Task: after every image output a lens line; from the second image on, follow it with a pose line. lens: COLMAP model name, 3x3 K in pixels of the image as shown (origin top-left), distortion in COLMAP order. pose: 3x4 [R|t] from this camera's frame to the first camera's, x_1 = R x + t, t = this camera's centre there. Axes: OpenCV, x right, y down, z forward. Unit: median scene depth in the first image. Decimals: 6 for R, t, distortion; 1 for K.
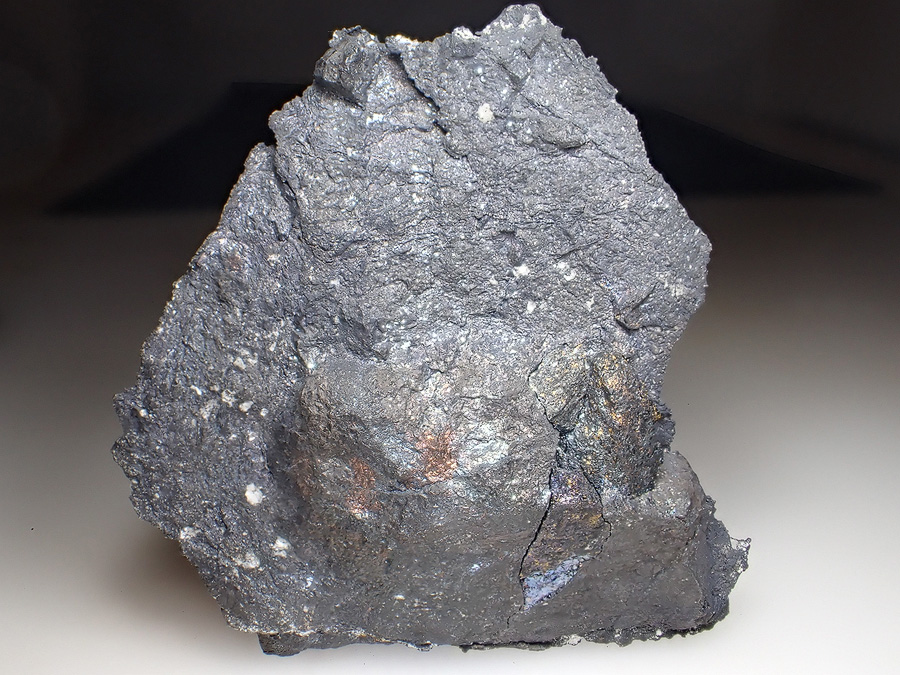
lens RADIAL K [[875.6, 0, 450.0], [0, 875.6, 337.5], [0, 0, 1]] dist [0.010521, -0.035720]
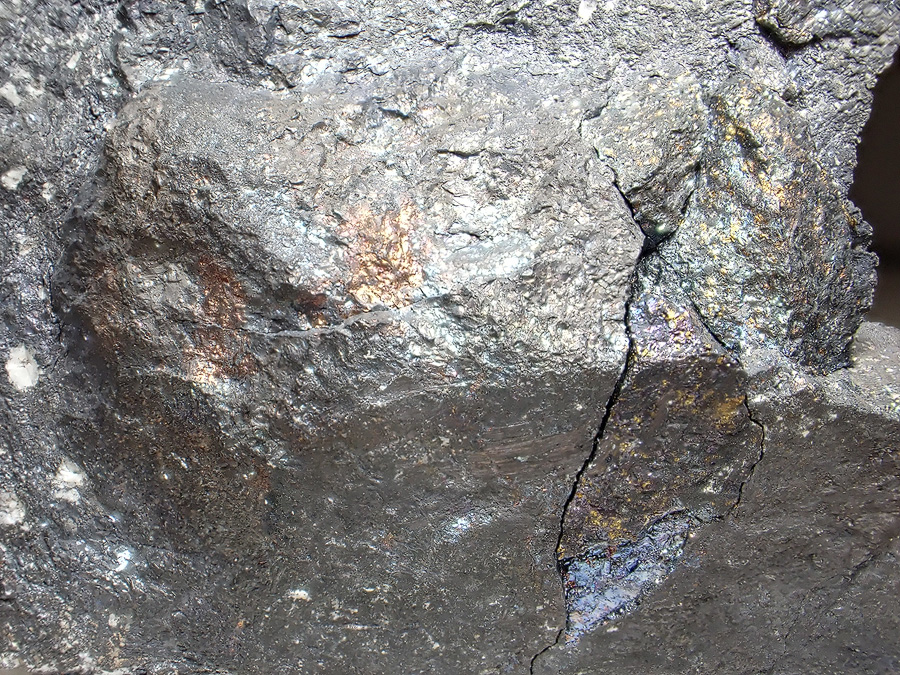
lens RADIAL K [[875.6, 0, 450.0], [0, 875.6, 337.5], [0, 0, 1]] dist [0.010521, -0.035720]
pose [[0.998056, 0.023608, -0.057672, 0.048107], [-0.033245, 0.984477, -0.172336, 0.248019], [0.052708, 0.173918, 0.983349, 0.538651]]
